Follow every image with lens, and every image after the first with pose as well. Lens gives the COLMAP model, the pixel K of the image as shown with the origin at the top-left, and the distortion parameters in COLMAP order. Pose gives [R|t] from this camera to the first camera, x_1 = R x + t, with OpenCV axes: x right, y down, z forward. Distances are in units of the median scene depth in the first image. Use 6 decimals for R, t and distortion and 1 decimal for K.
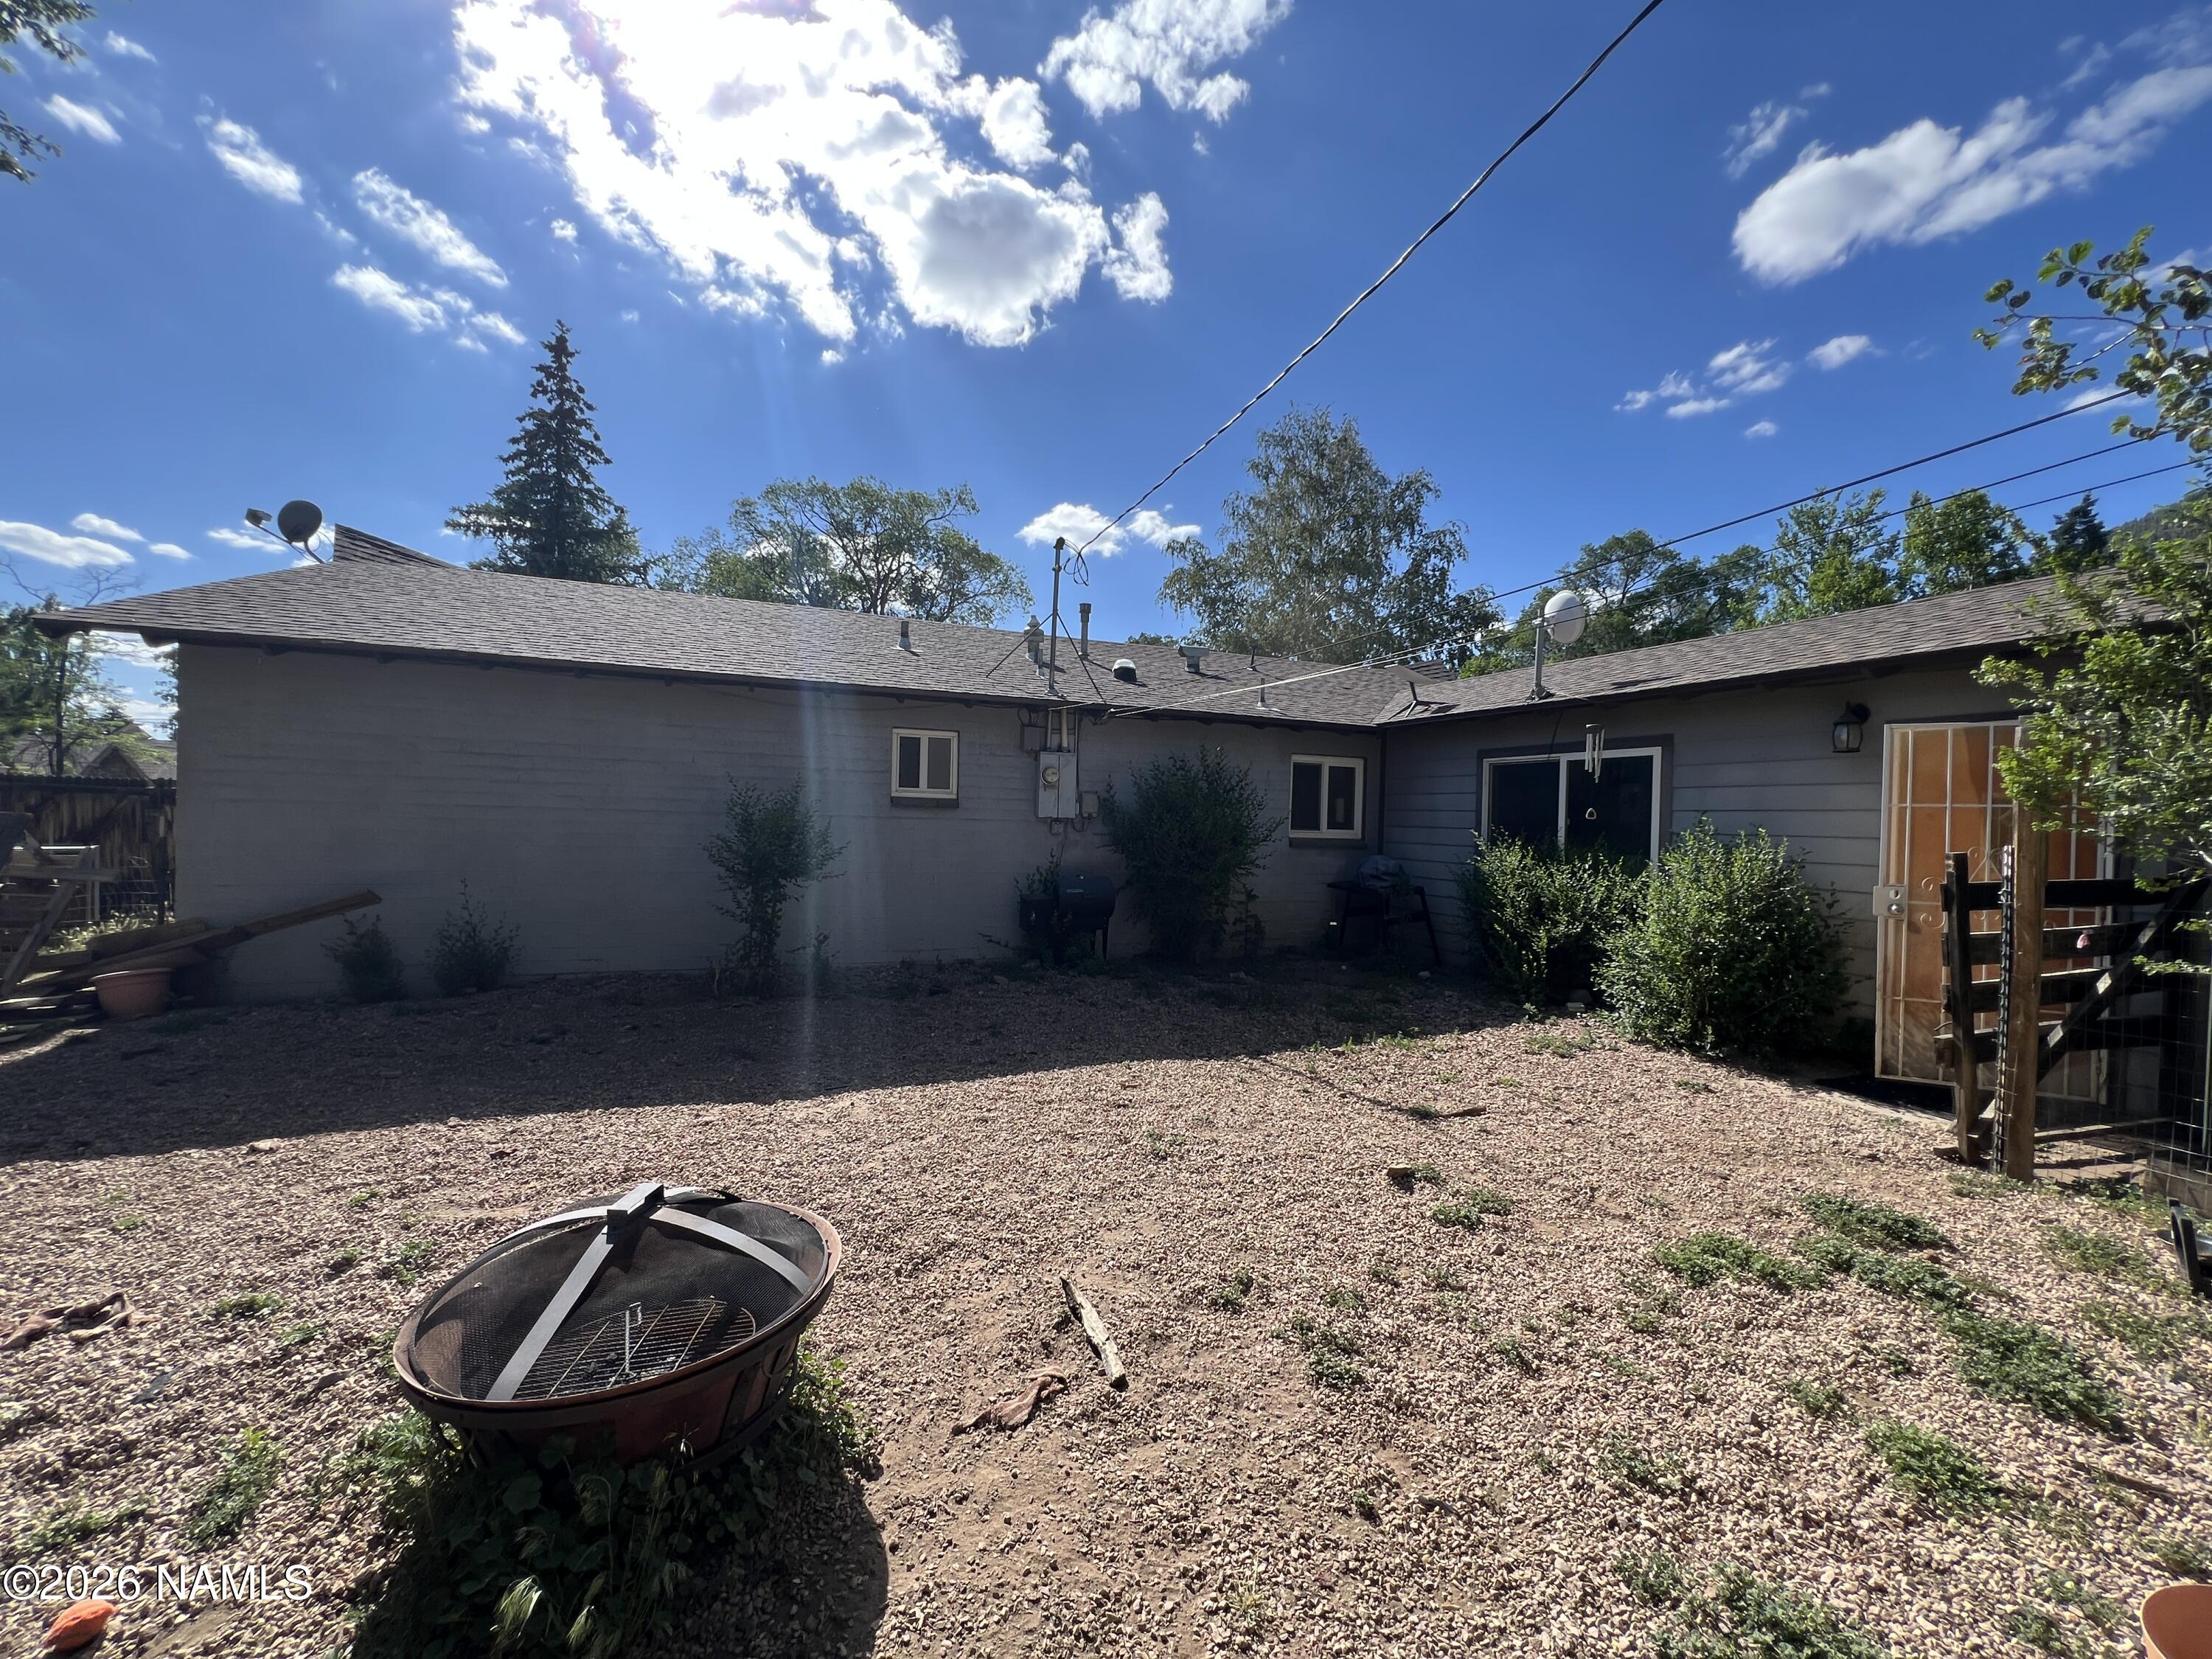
lens RADIAL K [[884.0, 0, 1106.0], [0, 884.0, 829.5], [0, 0, 1]] dist [-0.000406, 0.000262]
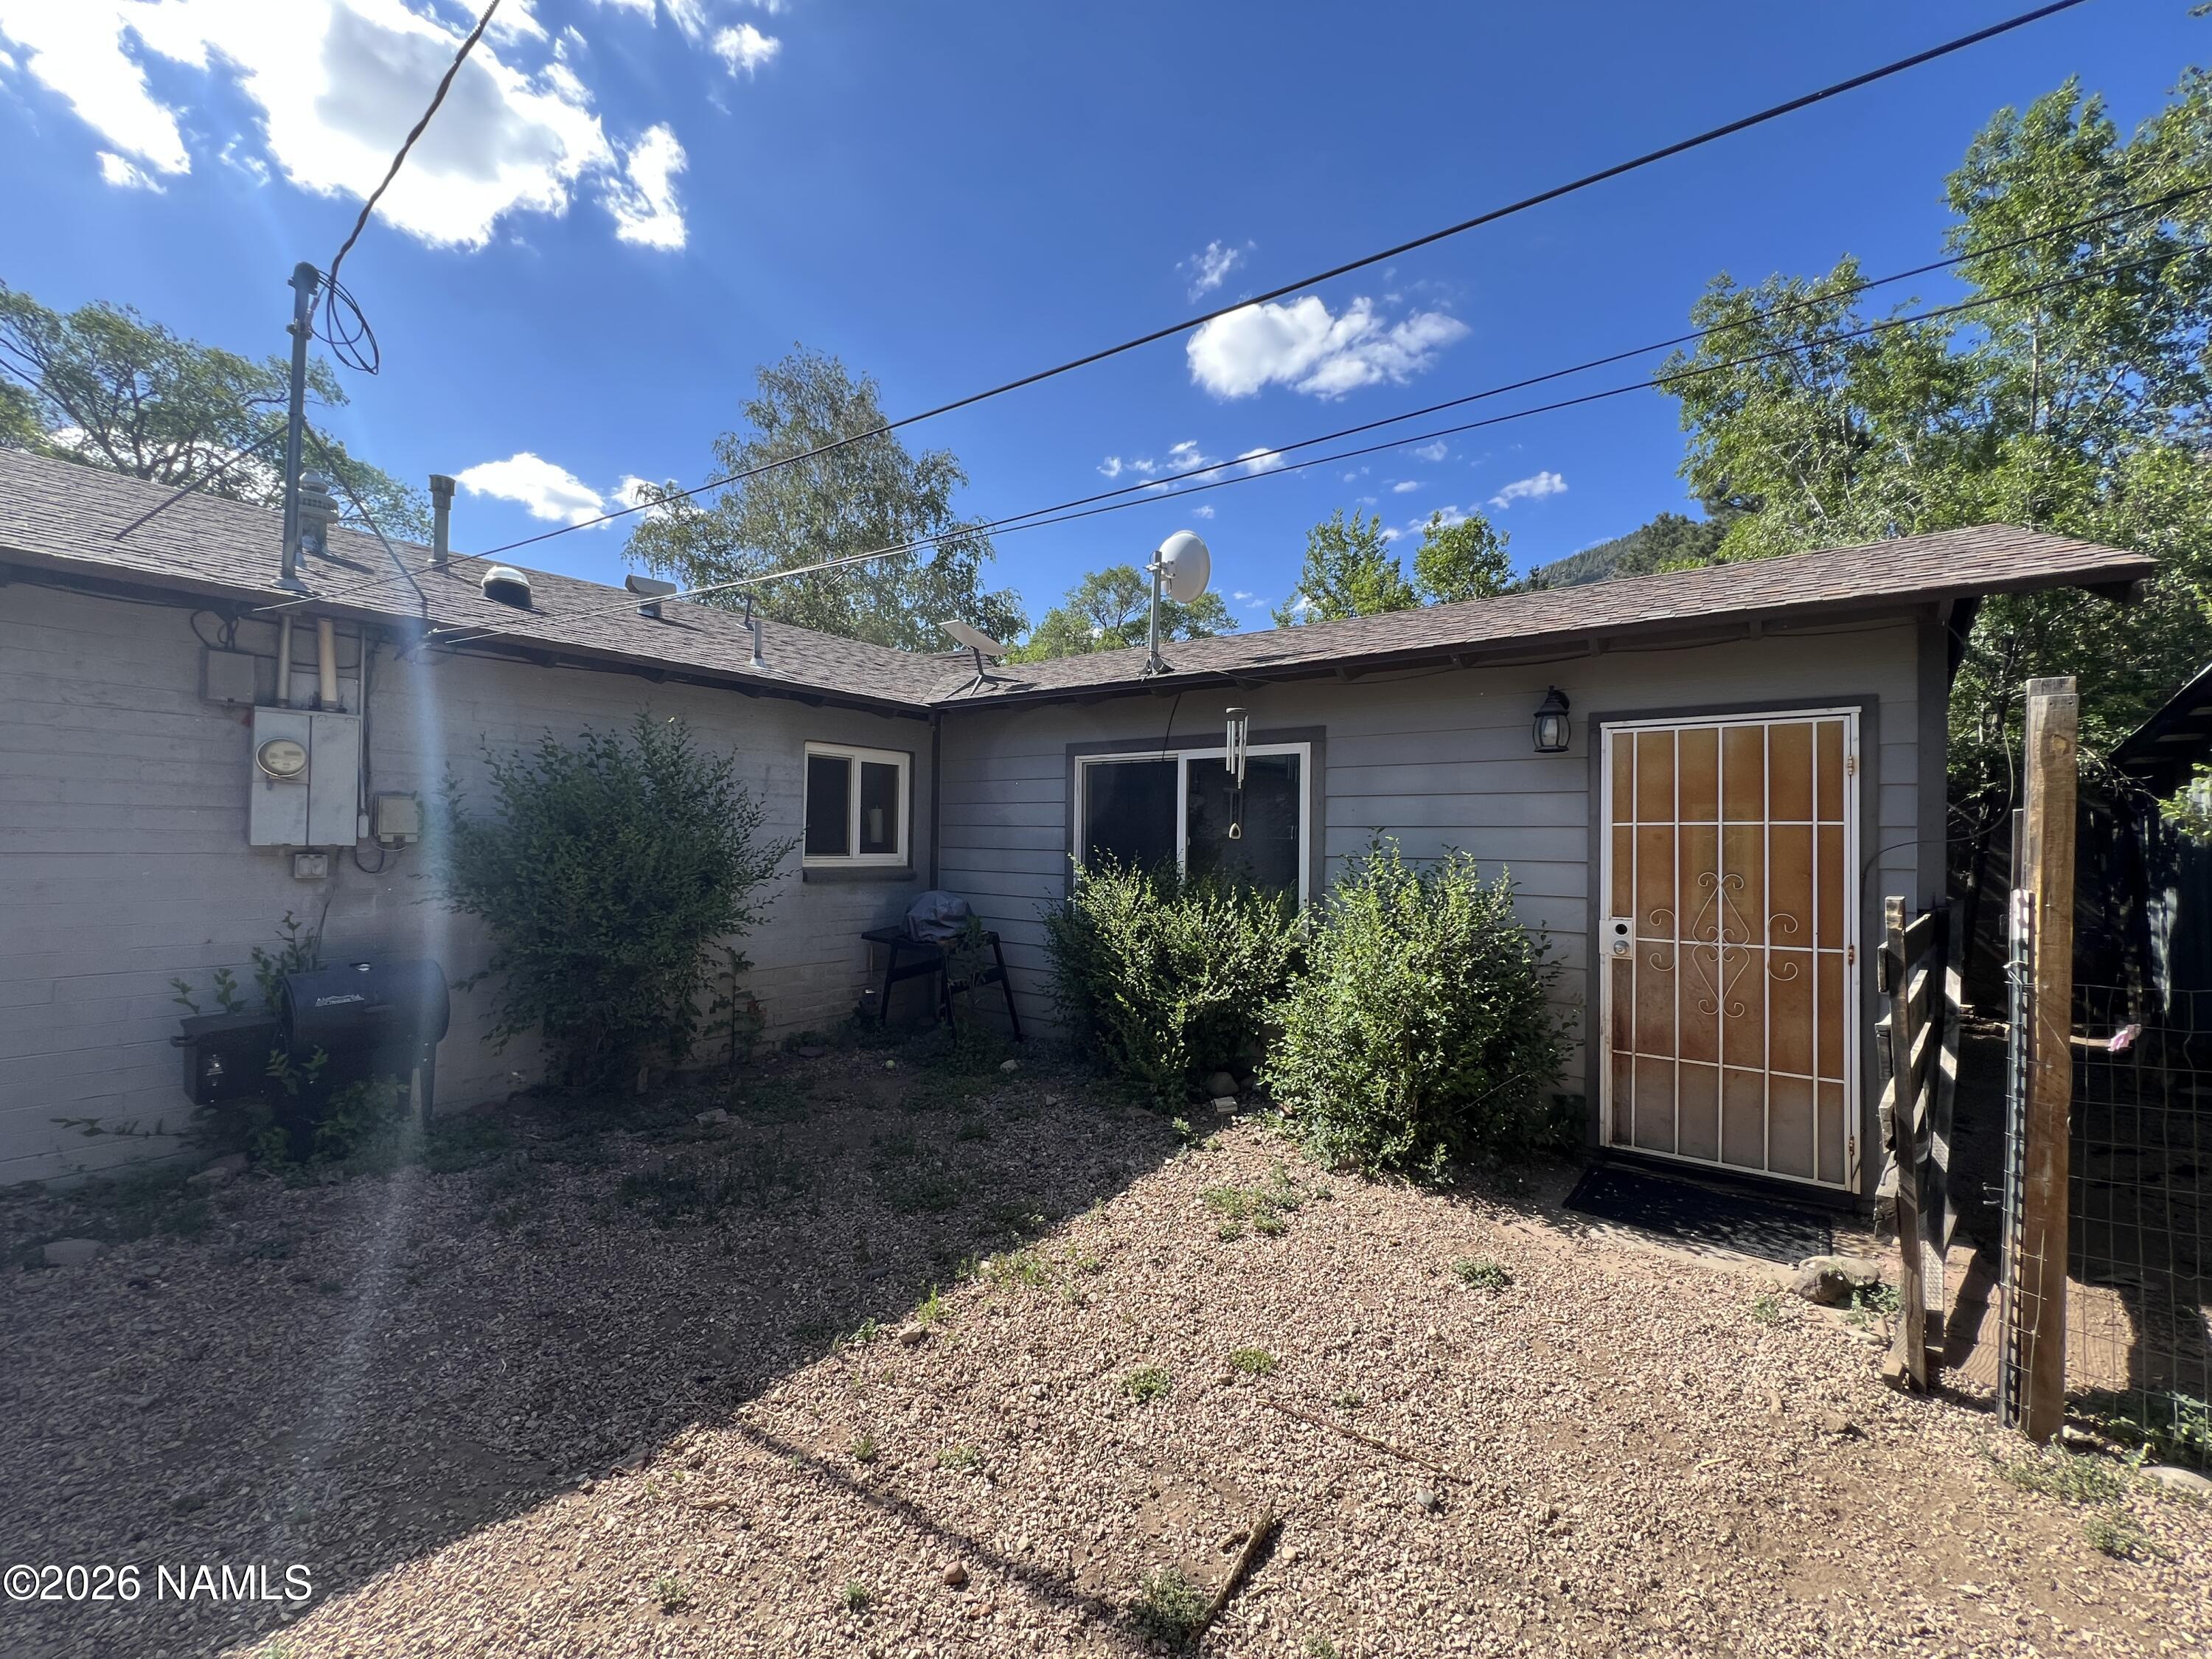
lens RADIAL K [[871.6, 0, 1106.0], [0, 871.6, 829.5], [0, 0, 1]] dist [0.001656, -0.007077]
pose [[0.857948, -0.007245, 0.513686, 0.071224], [0.013492, 0.999873, -0.008432, -0.011552], [-0.513560, 0.014165, 0.857937, 0.343128]]
